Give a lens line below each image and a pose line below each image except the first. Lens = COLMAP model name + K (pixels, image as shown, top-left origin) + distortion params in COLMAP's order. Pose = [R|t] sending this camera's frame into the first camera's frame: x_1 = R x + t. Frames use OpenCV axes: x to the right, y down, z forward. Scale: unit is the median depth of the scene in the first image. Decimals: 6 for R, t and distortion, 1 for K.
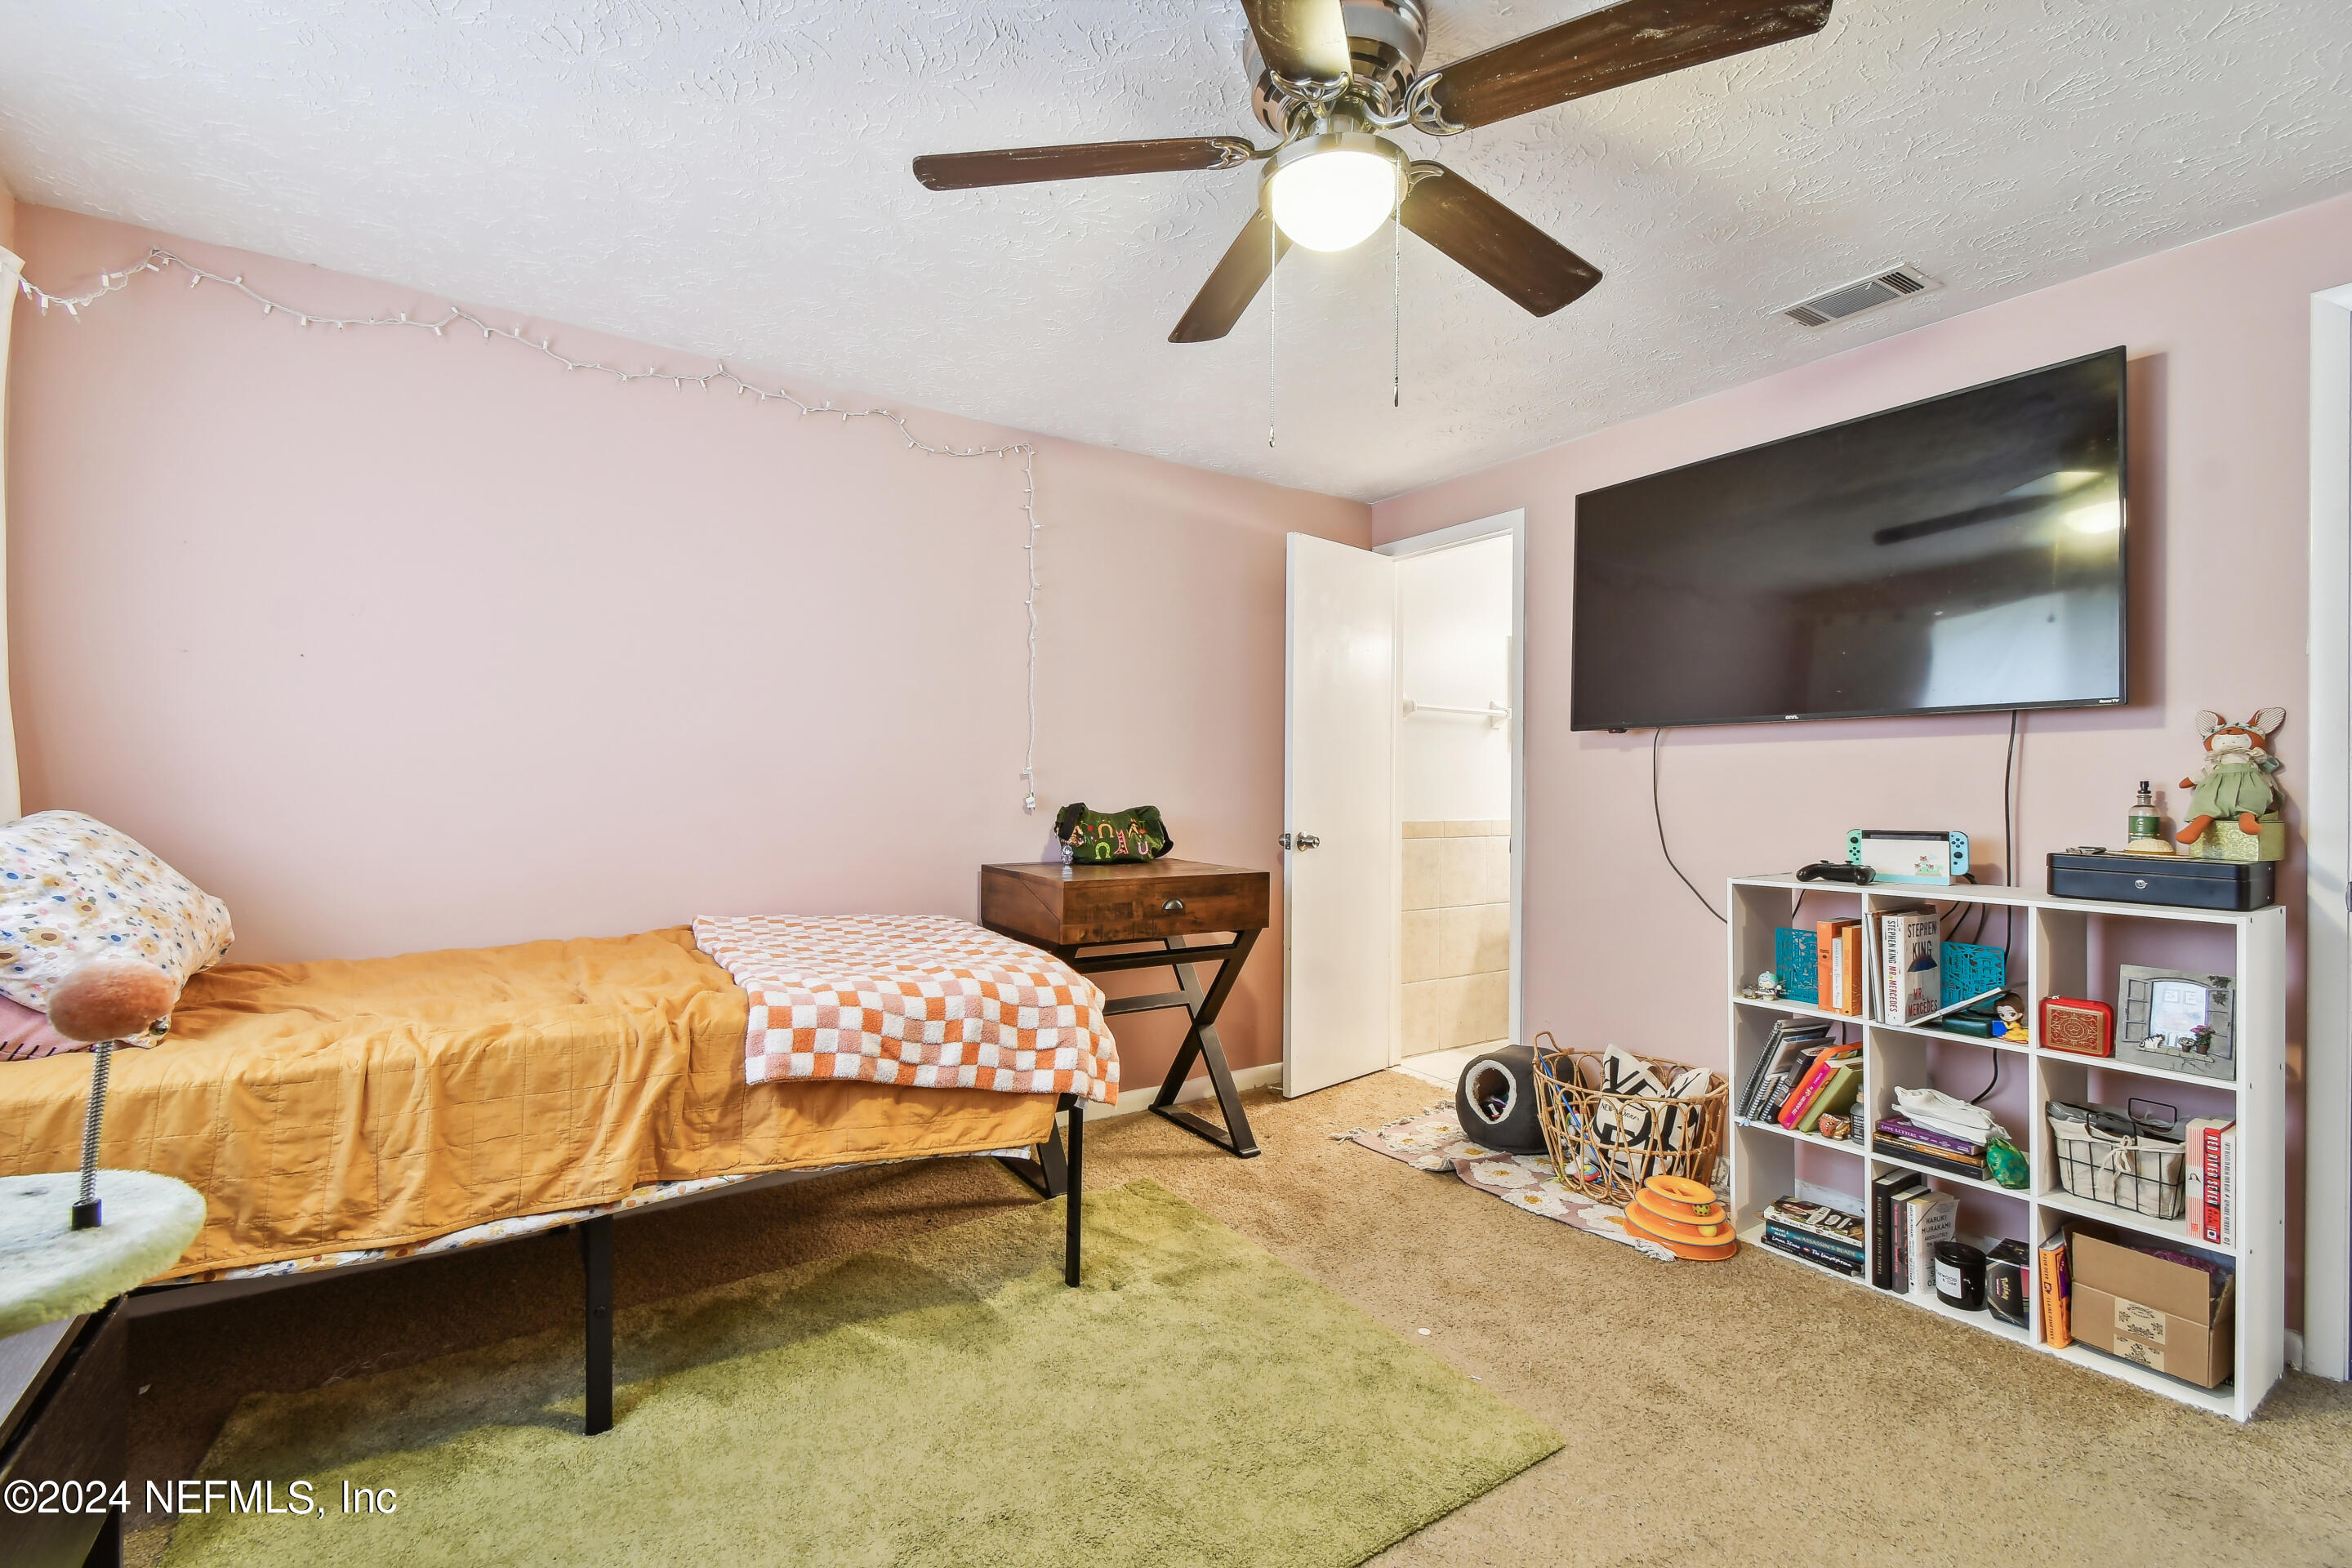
lens RADIAL K [[1028.7, 0, 1168.7], [0, 1028.7, 775.1], [0, 0, 1]] dist [0.046850, -0.023055]
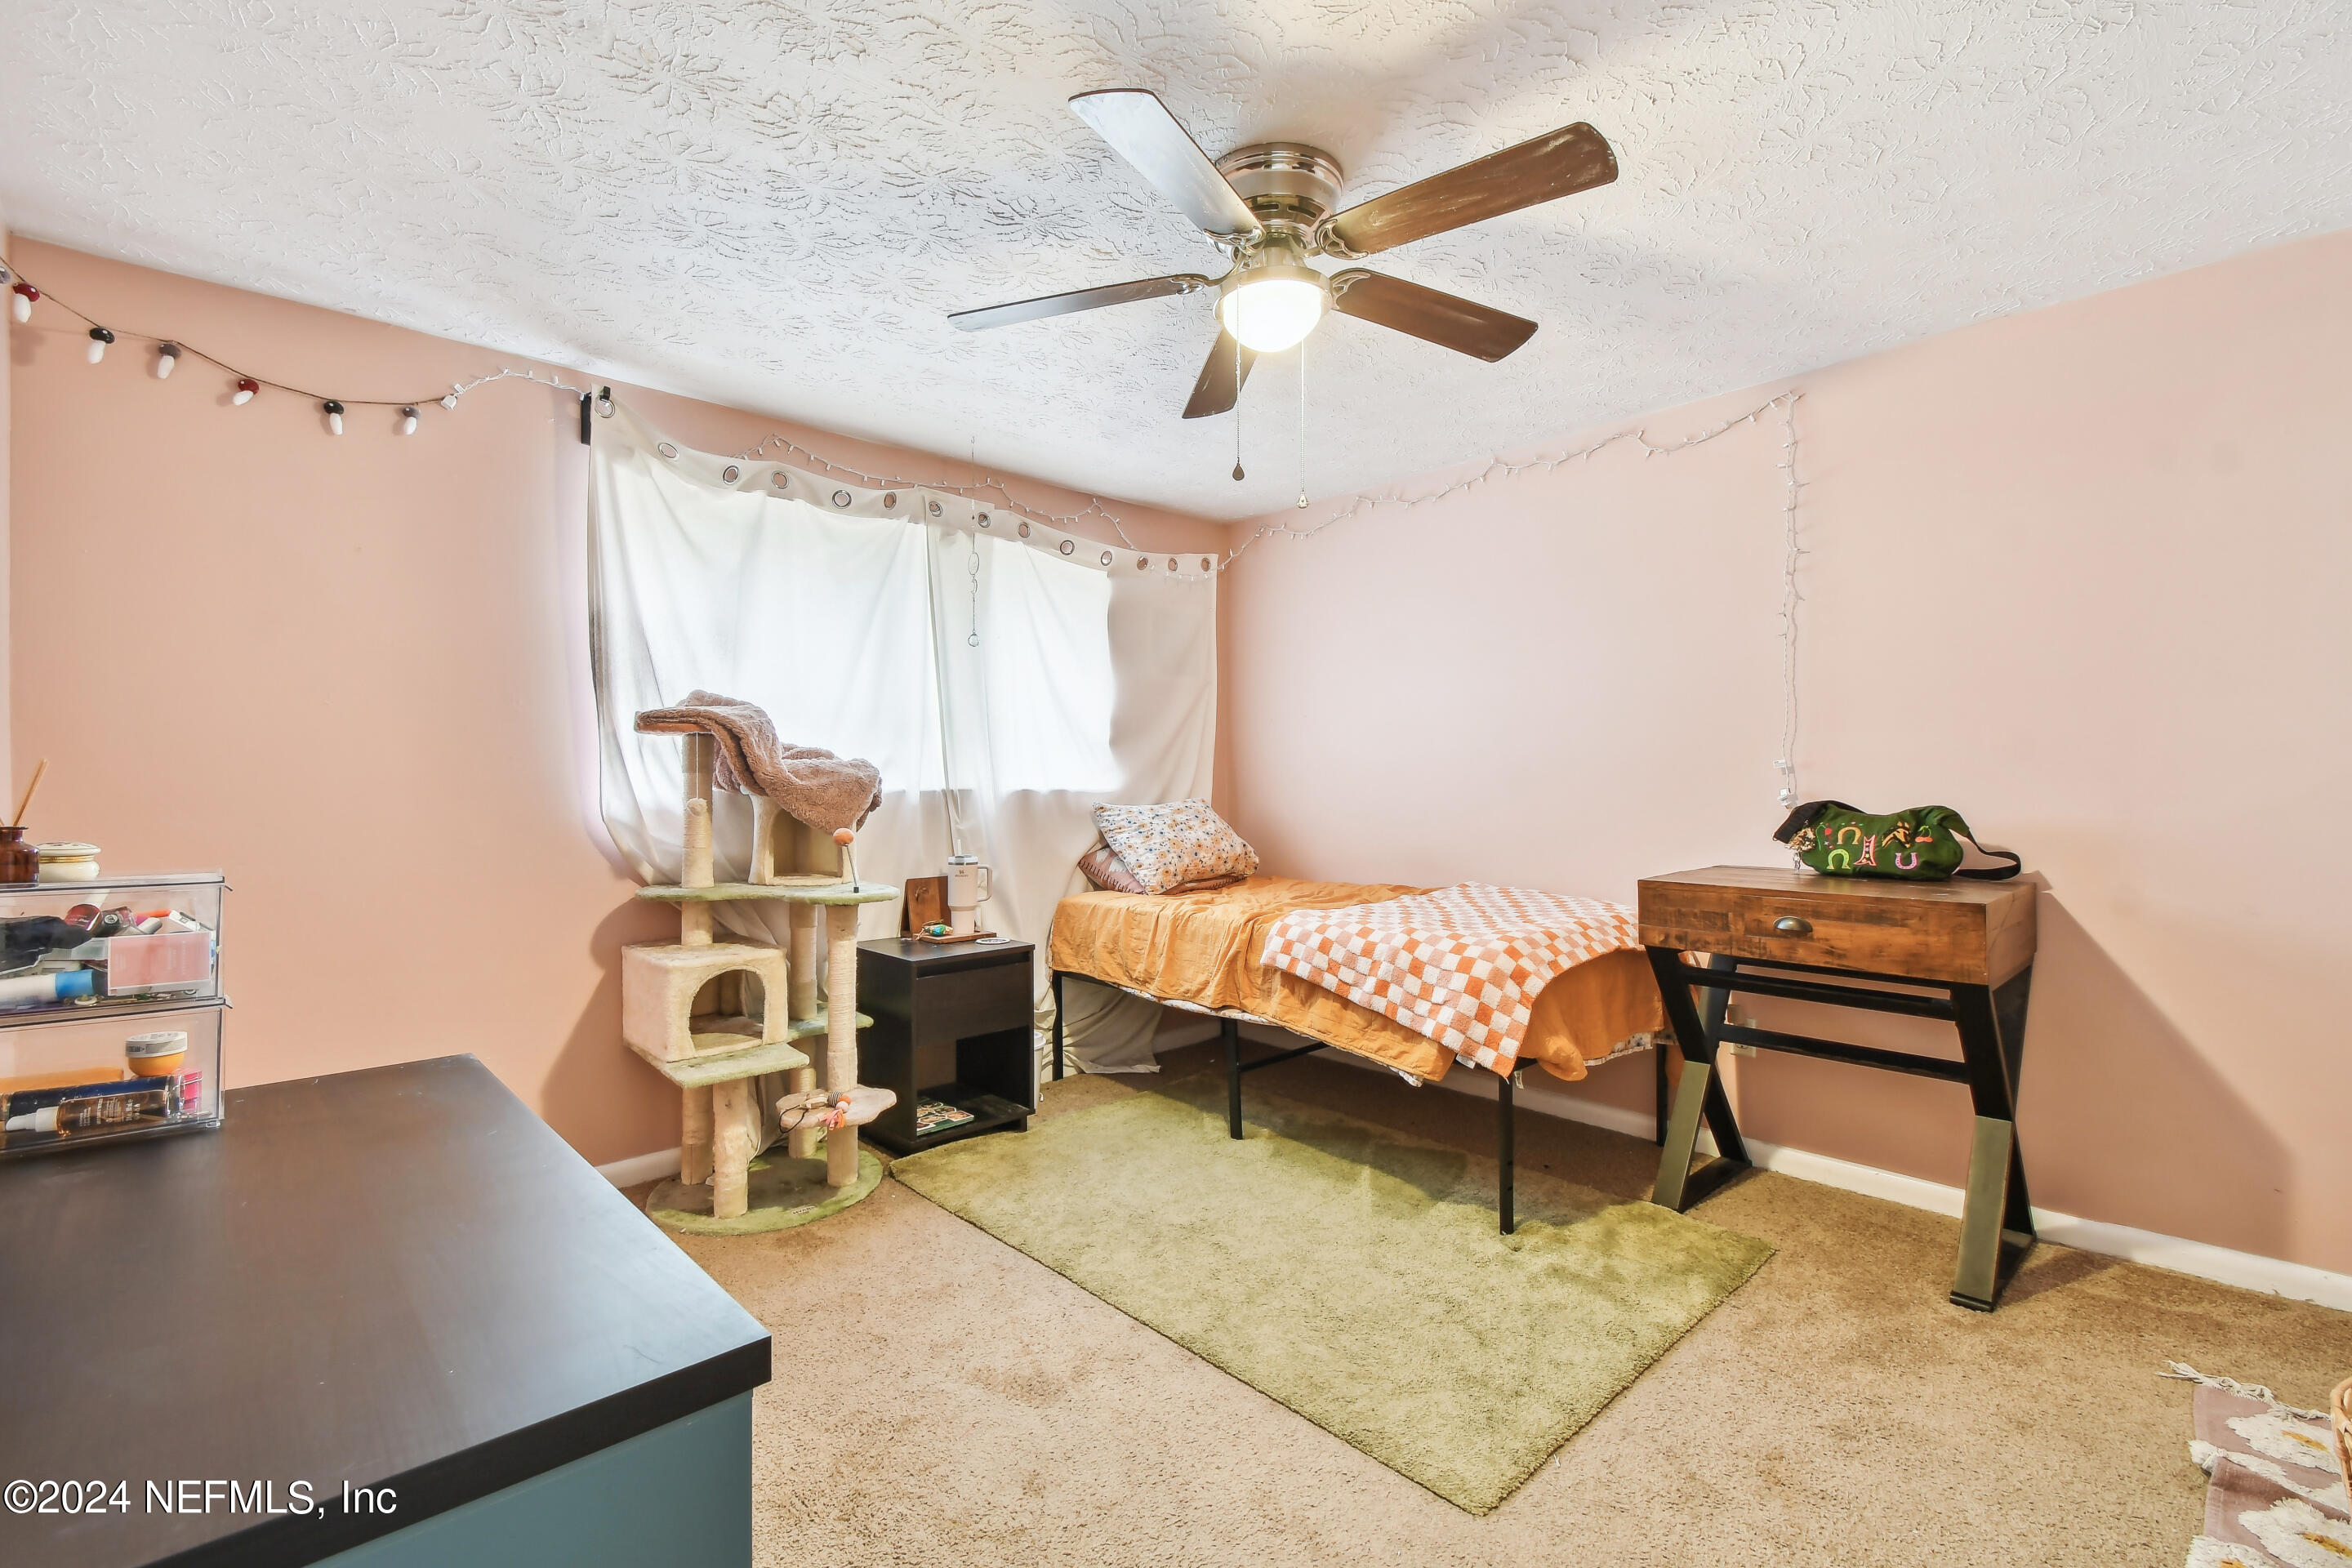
lens RADIAL K [[1028.7, 0, 1168.7], [0, 1028.7, 775.1], [0, 0, 1]] dist [0.046850, -0.023055]
pose [[0.165218, -0.011036, -0.986195, 1.053693], [0.017313, 0.999816, -0.008288, 0.005404], [0.986105, -0.015705, 0.165379, 0.518906]]
